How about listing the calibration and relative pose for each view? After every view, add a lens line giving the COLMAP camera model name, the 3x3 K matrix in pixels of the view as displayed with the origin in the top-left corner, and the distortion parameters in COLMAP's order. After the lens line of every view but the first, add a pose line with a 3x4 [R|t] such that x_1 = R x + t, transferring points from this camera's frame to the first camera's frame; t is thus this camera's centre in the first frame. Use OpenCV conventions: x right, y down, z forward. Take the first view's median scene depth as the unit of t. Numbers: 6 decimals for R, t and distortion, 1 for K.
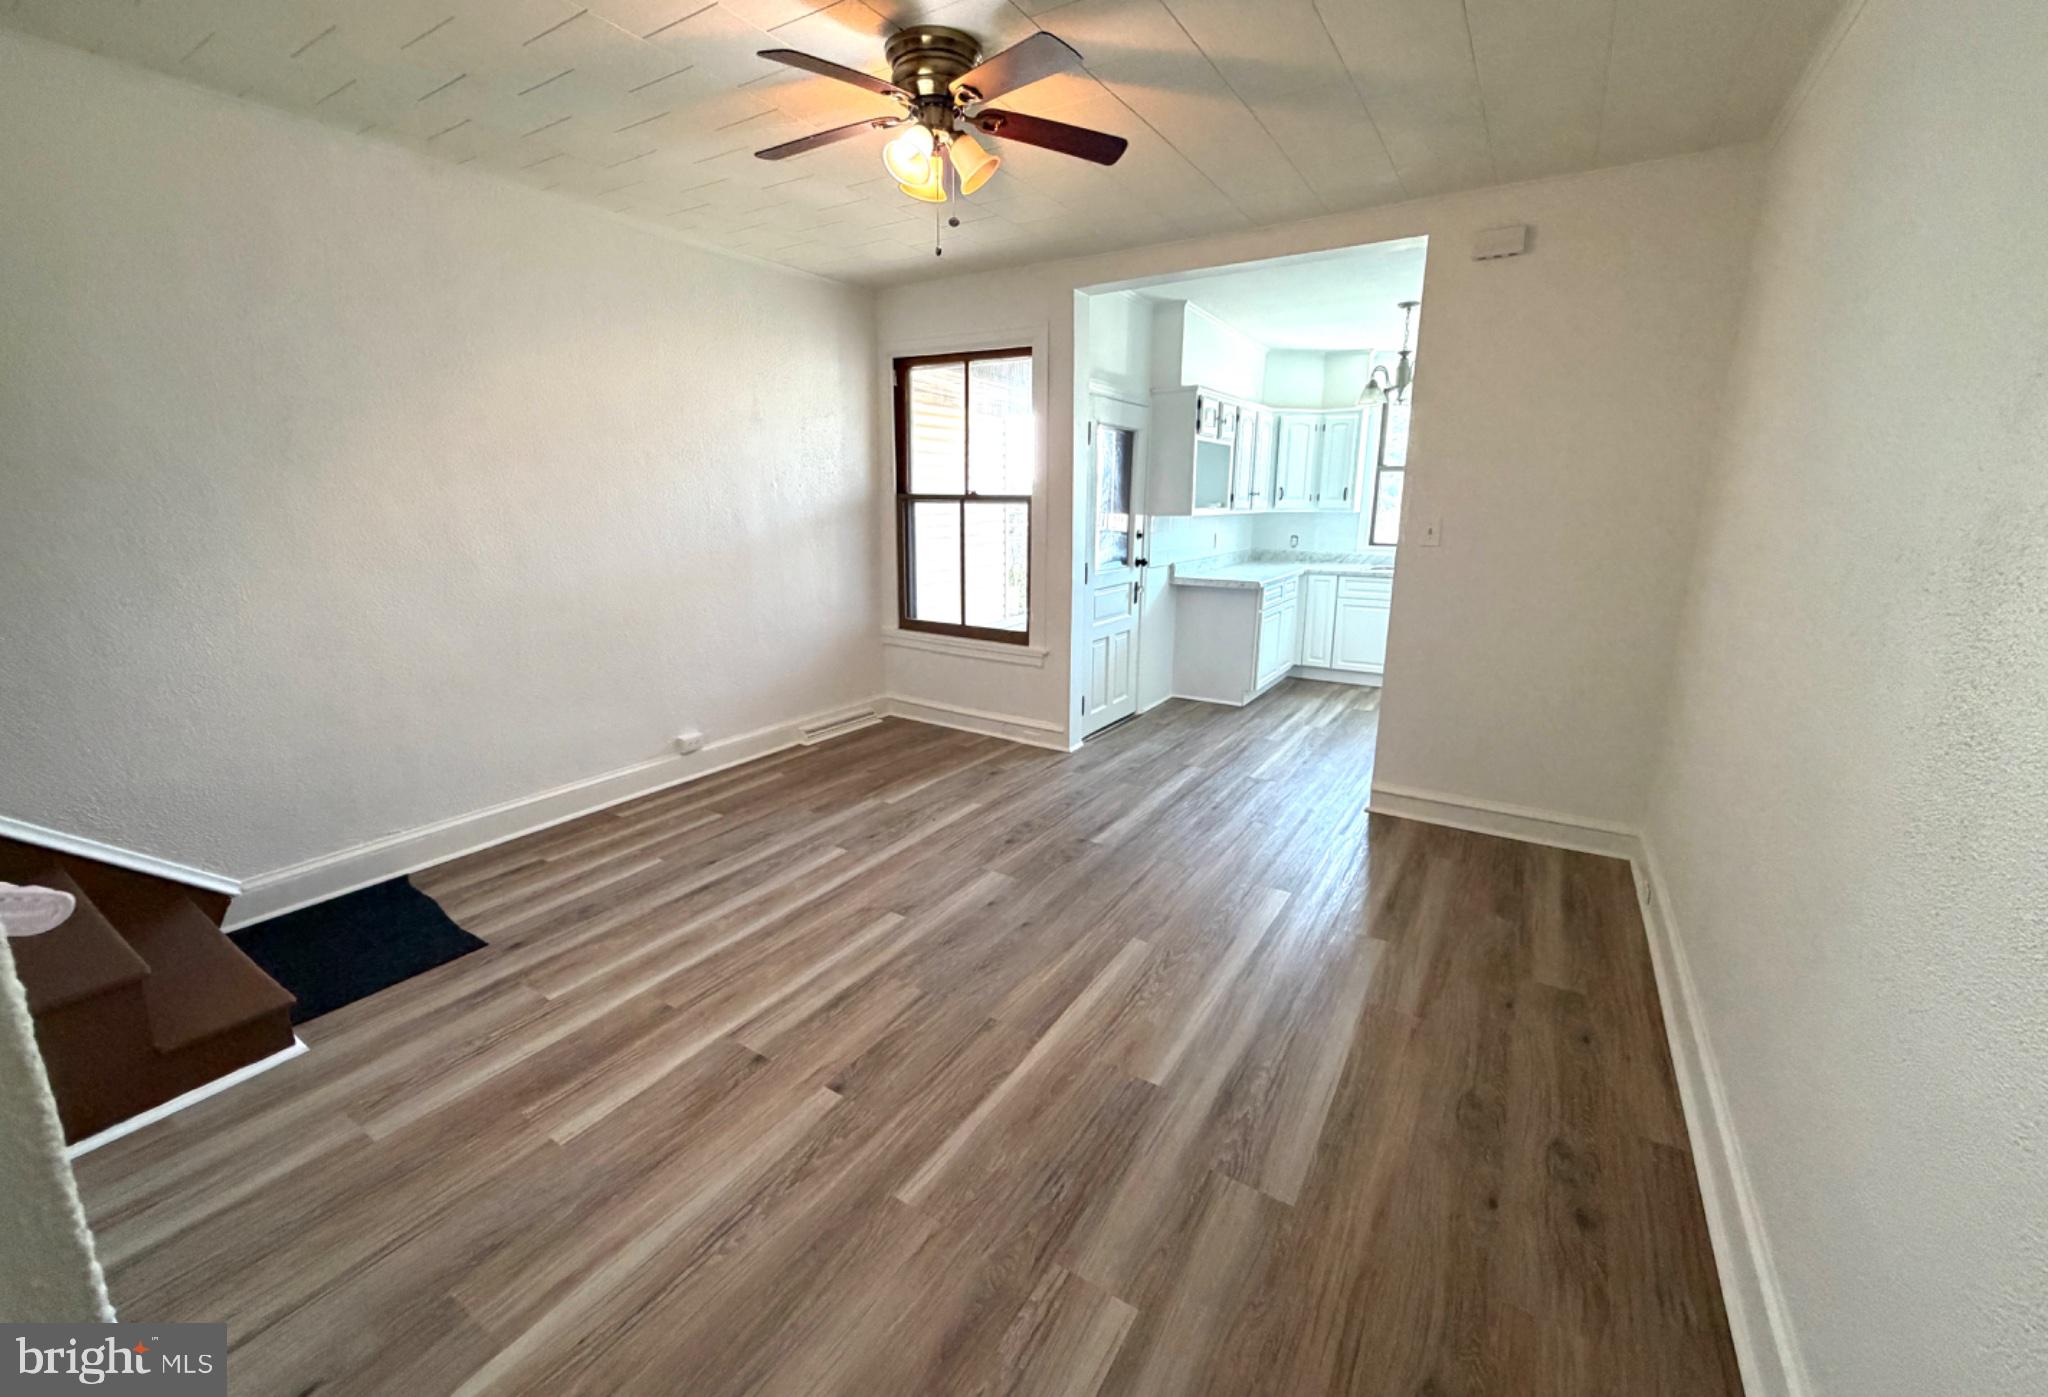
lens RADIAL K [[834.8, 0, 1004.3], [0, 834.8, 690.5], [0, 0, 1]] dist [-0.002619, -0.000104]
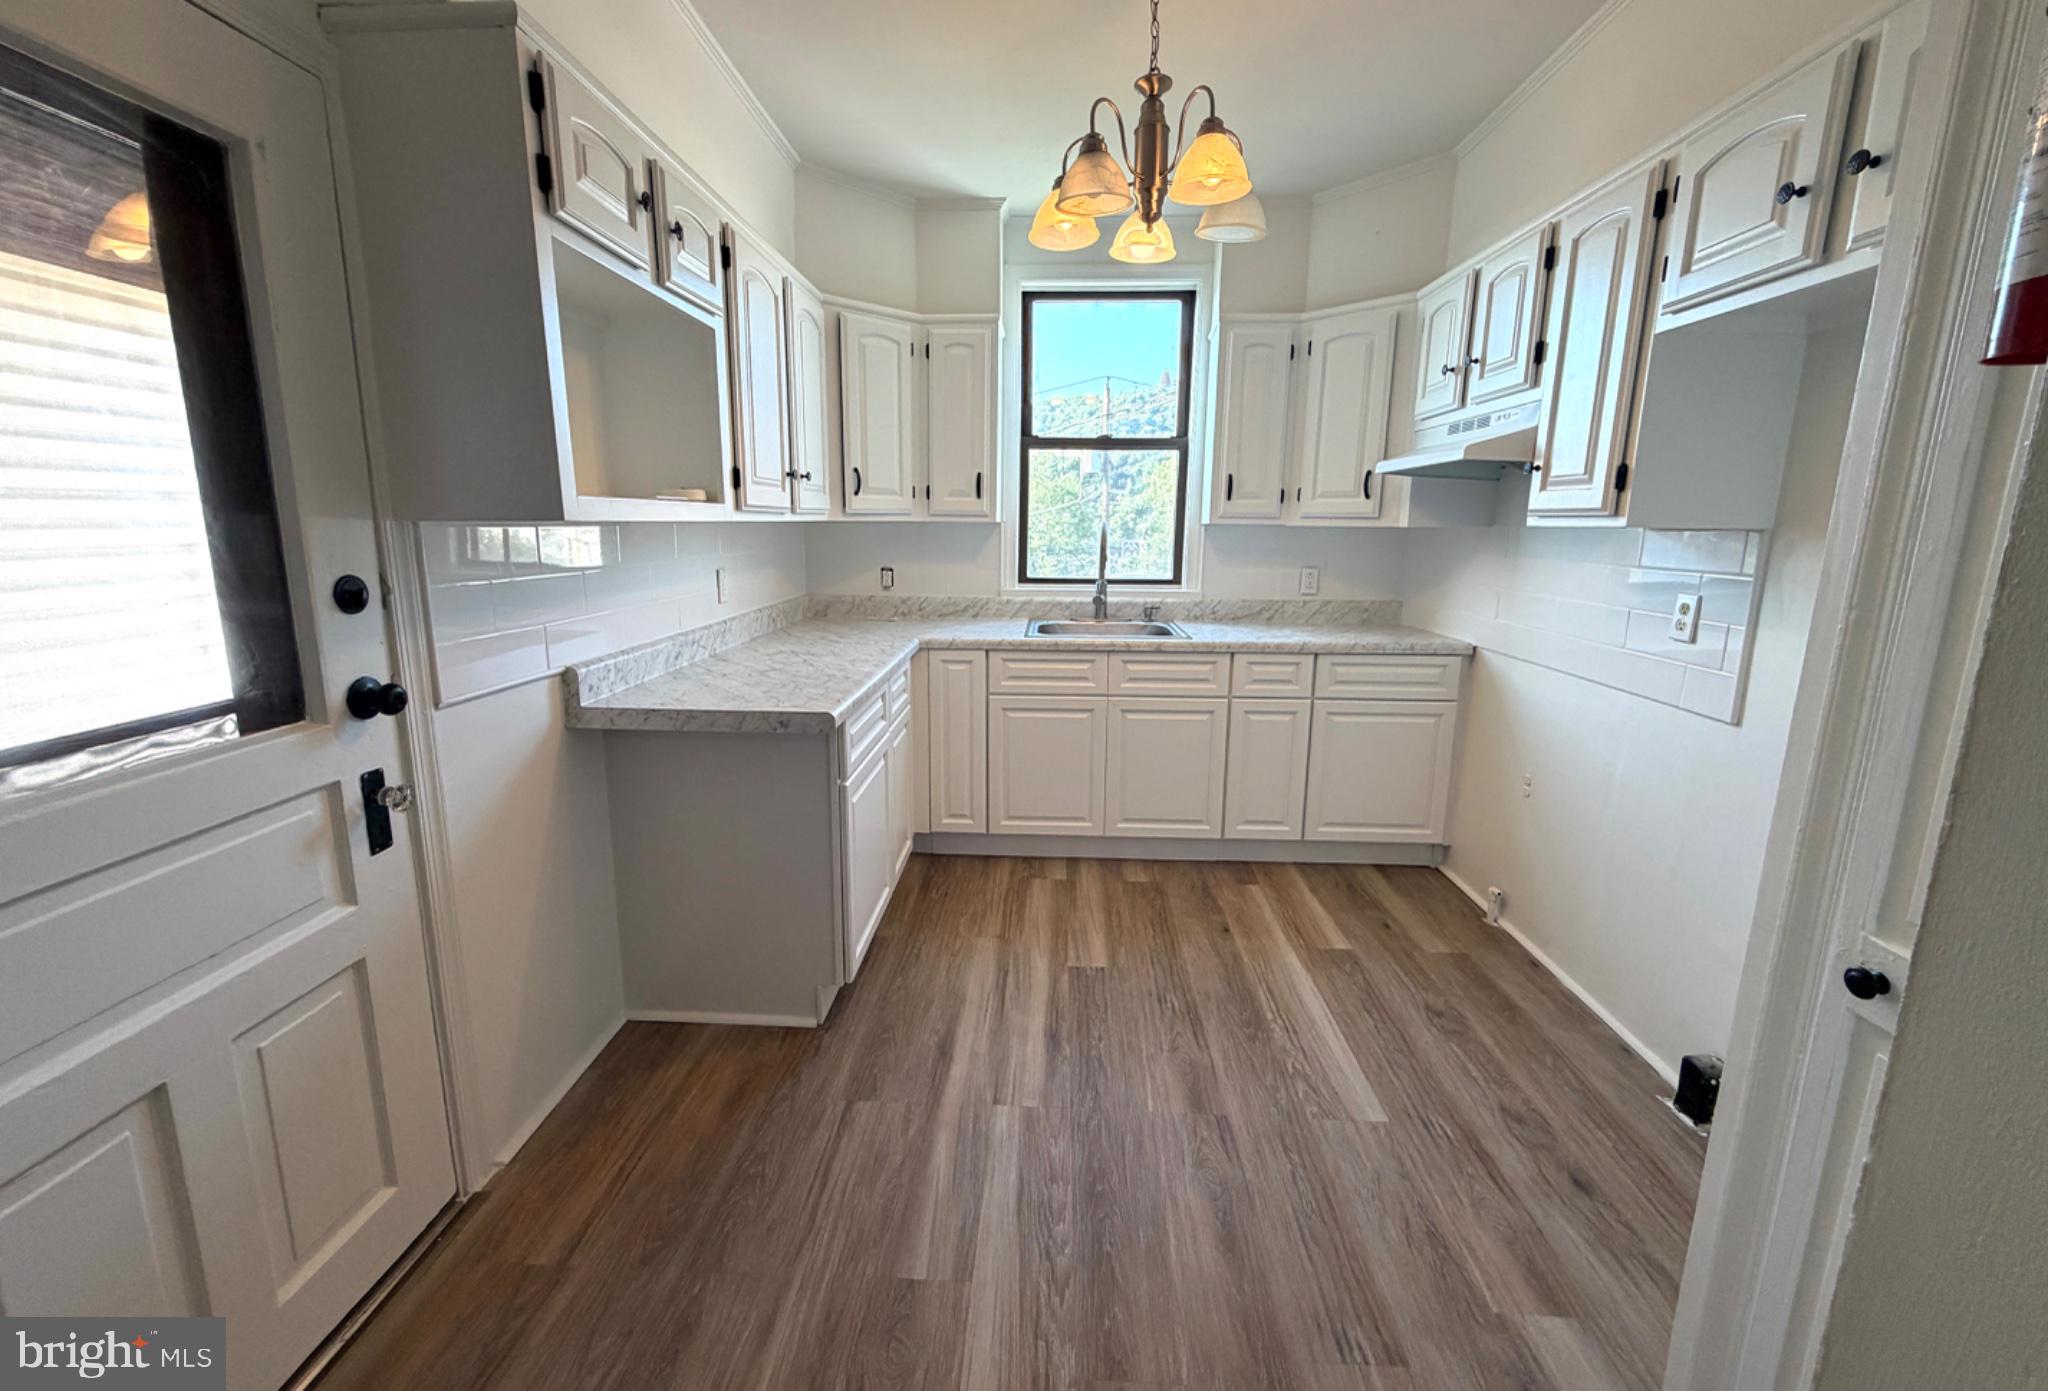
lens RADIAL K [[834.8, 0, 1020.3], [0, 834.8, 692.6], [0, 0, 1]] dist [-0.002619, -0.000104]
pose [[0.866586, -0.092629, 0.490355, 0.187366], [0.101885, 0.994765, 0.007855, -0.122664], [-0.488516, 0.043153, 0.871487, 0.603379]]
